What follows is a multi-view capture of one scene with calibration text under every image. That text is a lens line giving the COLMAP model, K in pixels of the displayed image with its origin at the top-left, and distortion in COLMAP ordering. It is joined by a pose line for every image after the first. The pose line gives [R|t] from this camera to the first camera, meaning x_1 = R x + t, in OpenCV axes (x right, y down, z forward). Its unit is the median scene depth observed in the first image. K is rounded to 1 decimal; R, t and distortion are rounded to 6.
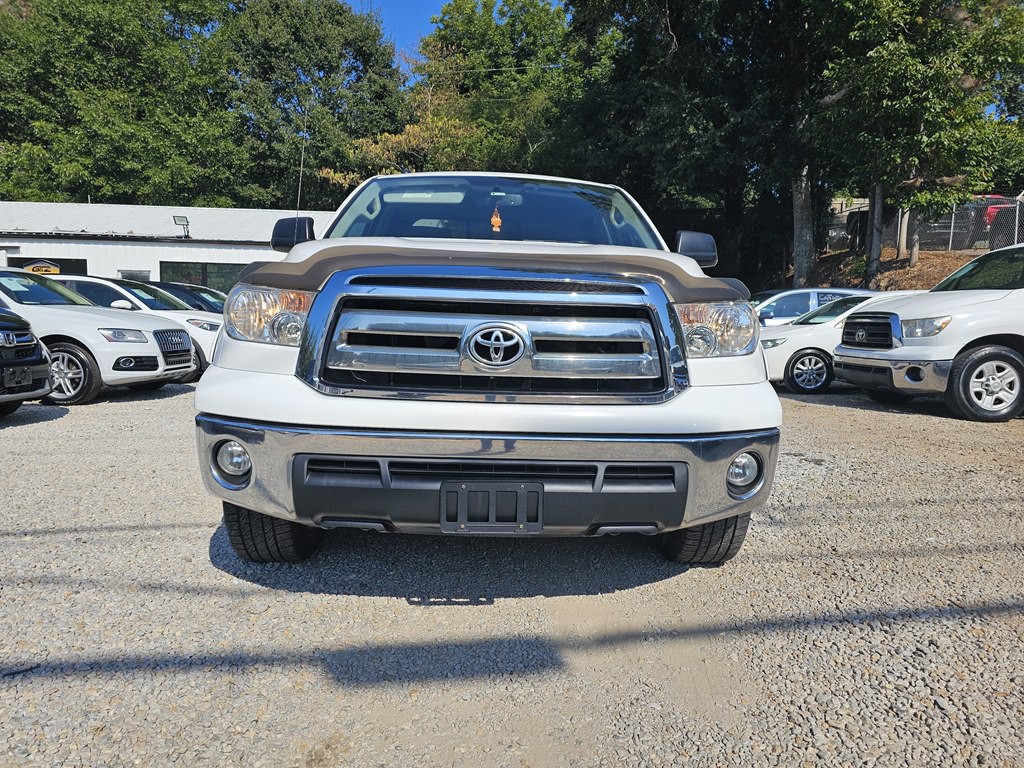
lens RADIAL K [[689.1, 0, 514.0], [0, 689.1, 378.0], [0, 0, 1]] dist [0.043523, -0.032787]
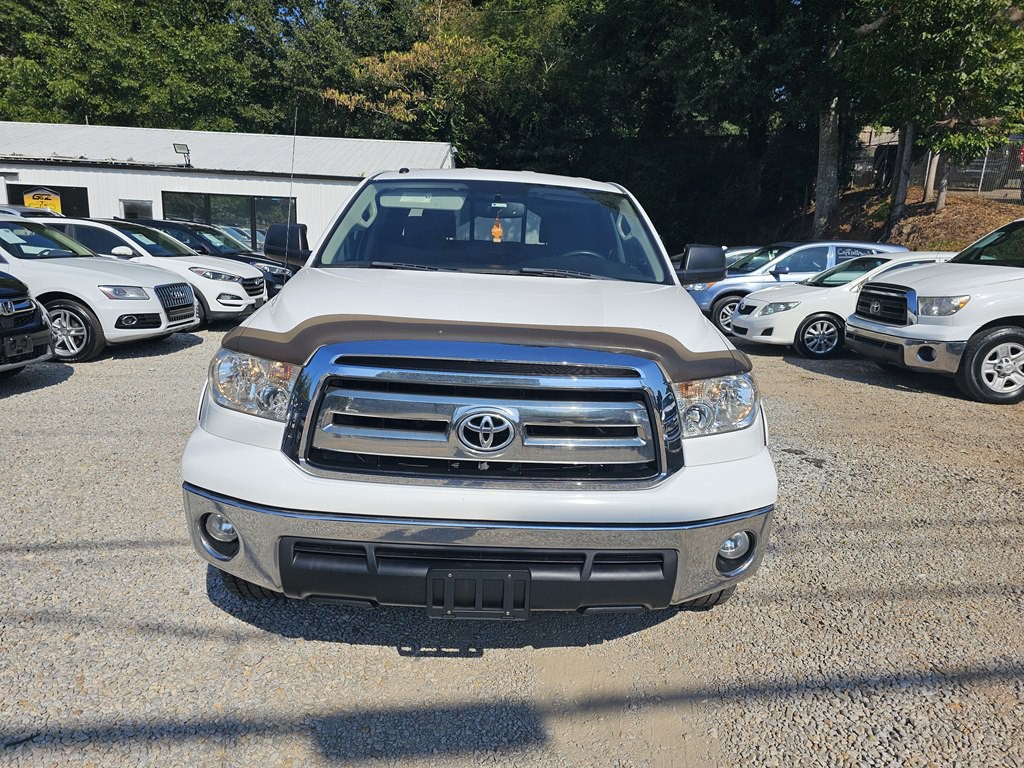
lens RADIAL K [[689.1, 0, 516.3], [0, 689.1, 387.1], [0, 0, 1]] dist [0.043523, -0.032787]
pose [[0.999737, 0.020699, -0.009870, 0.014570], [-0.019329, 0.992218, 0.123001, -0.129217], [0.012339, -0.122778, 0.992357, 0.023778]]
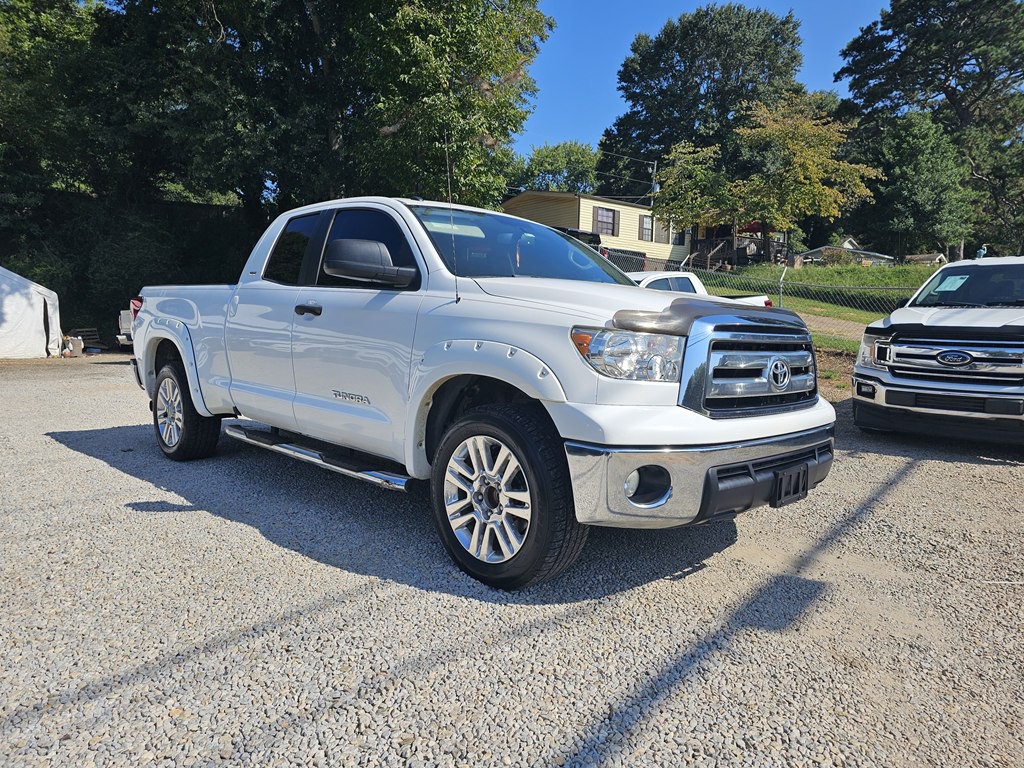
lens RADIAL K [[689.1, 0, 520.4], [0, 689.1, 389.2], [0, 0, 1]] dist [0.043523, -0.032787]
pose [[0.730381, -0.062315, 0.680192, -0.788687], [0.051845, 0.998015, 0.035761, -0.053036], [-0.681070, 0.009146, 0.732162, 0.176371]]
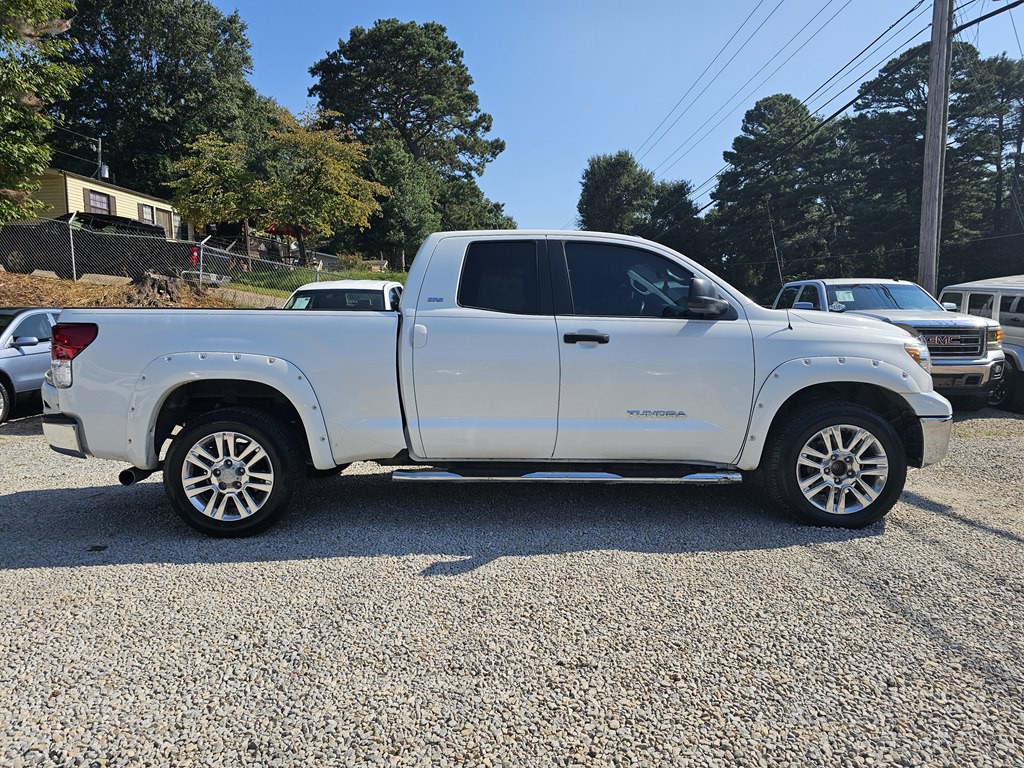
lens RADIAL K [[689.1, 0, 516.4], [0, 689.1, 385.8], [0, 0, 1]] dist [0.043523, -0.032787]
pose [[0.038744, -0.100943, 0.994138, -1.398421], [0.099158, 0.990362, 0.096695, -0.192966], [-0.994317, 0.094831, 0.048380, 1.222923]]
